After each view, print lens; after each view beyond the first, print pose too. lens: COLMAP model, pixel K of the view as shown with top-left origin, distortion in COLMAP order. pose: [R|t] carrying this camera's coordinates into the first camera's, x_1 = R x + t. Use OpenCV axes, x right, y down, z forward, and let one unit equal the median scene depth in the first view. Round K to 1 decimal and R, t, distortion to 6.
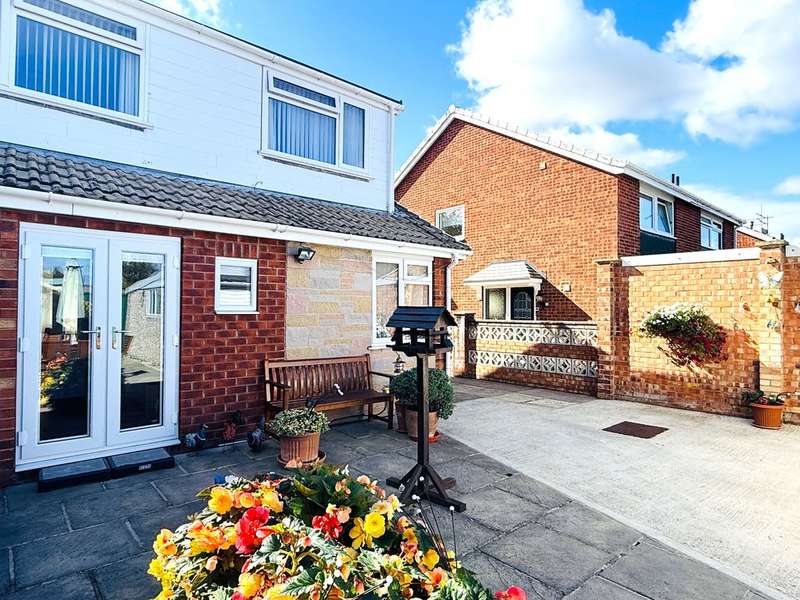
lens RADIAL K [[472.5, 0, 400.0], [0, 472.5, 300.0], [0, 0, 1]] dist [-0.003559, 0.000541]
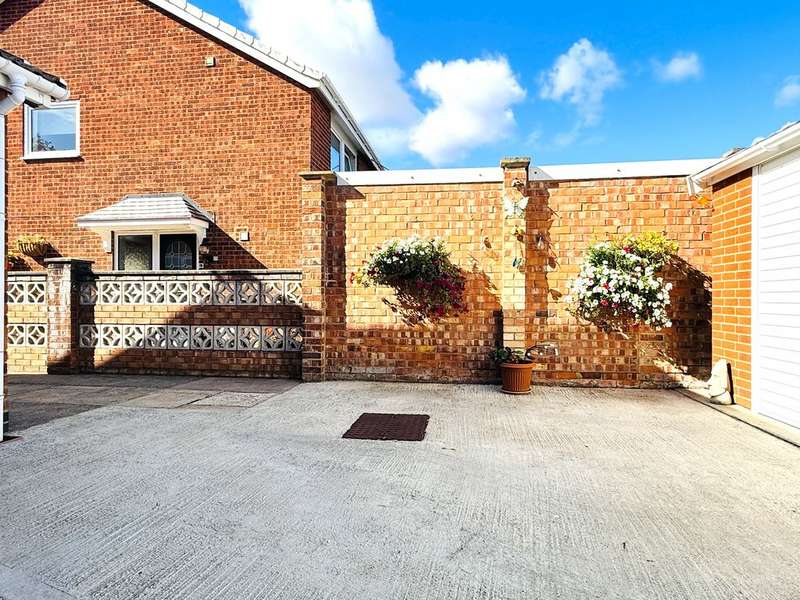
lens RADIAL K [[472.5, 0, 400.0], [0, 472.5, 300.0], [0, 0, 1]] dist [-0.003559, 0.000541]
pose [[0.765659, -0.007430, 0.643203, 0.098525], [-0.008853, 0.999717, 0.022087, 0.078865], [-0.643185, -0.022606, 0.765377, 0.412146]]
